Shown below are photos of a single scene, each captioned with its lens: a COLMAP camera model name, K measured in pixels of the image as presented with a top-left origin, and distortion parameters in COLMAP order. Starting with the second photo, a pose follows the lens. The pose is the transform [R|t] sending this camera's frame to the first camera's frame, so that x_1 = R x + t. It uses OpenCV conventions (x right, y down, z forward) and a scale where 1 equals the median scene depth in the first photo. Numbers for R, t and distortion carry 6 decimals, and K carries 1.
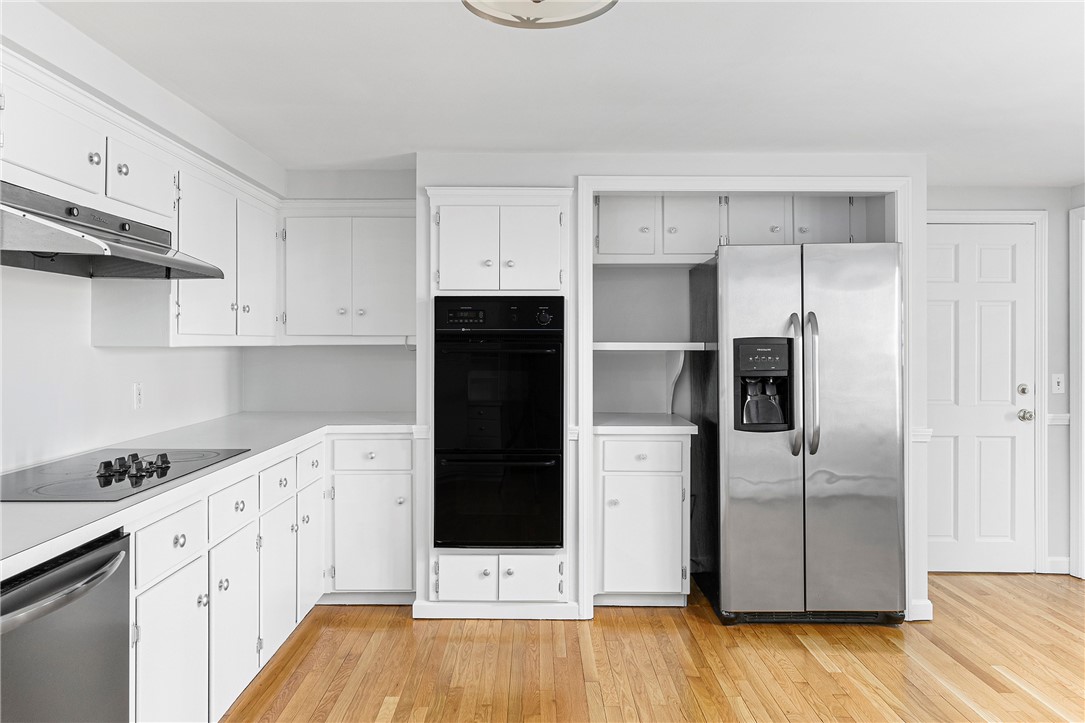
lens RADIAL K [[749.4, 0, 540.0], [0, 749.4, 341.2], [0, 0, 1]] dist [0.003686, 0.001254]
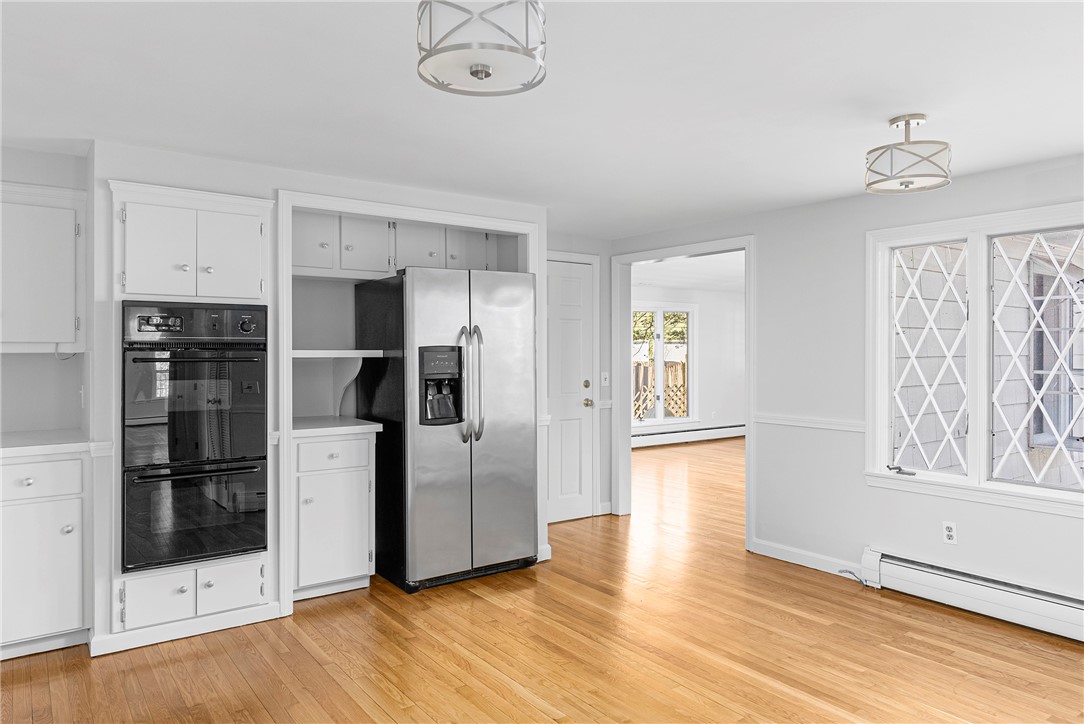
lens RADIAL K [[707.9, 0, 541.1], [0, 707.9, 349.3], [0, 0, 1]] dist [0.000126, 0.000506]
pose [[0.809195, 0.000080, 0.587540, -0.232567], [-0.000454, 1.000000, 0.000490, -0.000303], [-0.587540, -0.000663, 0.809195, -0.004735]]
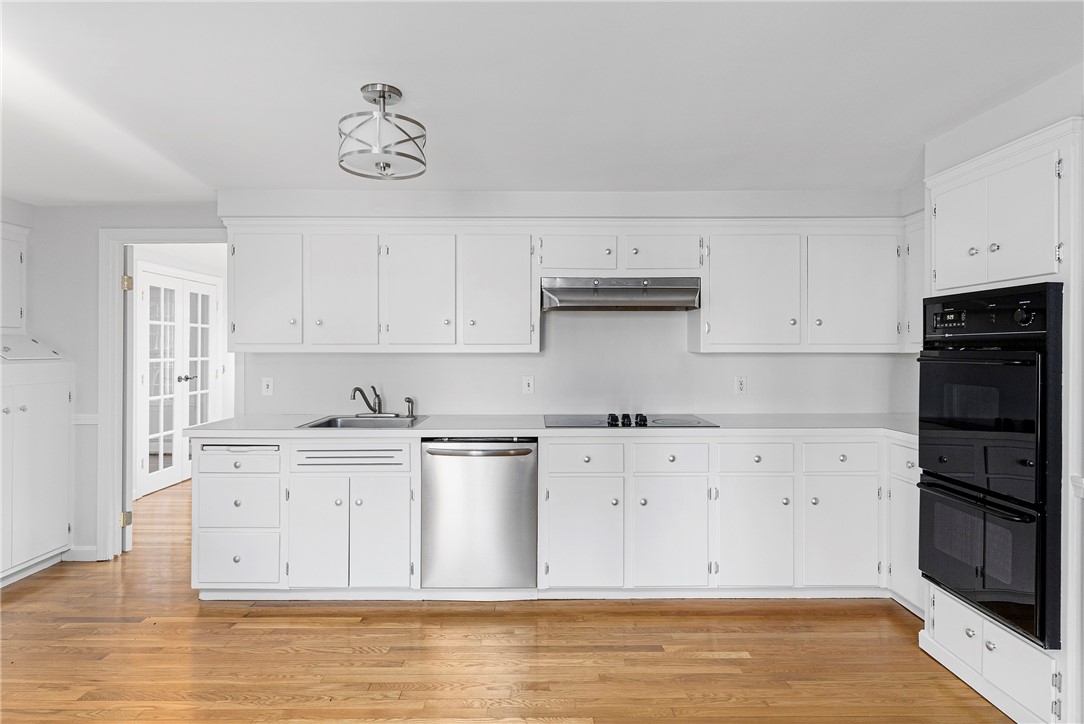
lens RADIAL K [[593.6, 0, 542.3], [0, 593.6, 346.7], [0, 0, 1]] dist [0.000890, -0.001130]
pose [[0.005925, -0.003880, -0.999975, 0.567927], [-0.000451, 0.999992, -0.003883, 0.000603], [0.999982, 0.000474, 0.005923, 0.529154]]
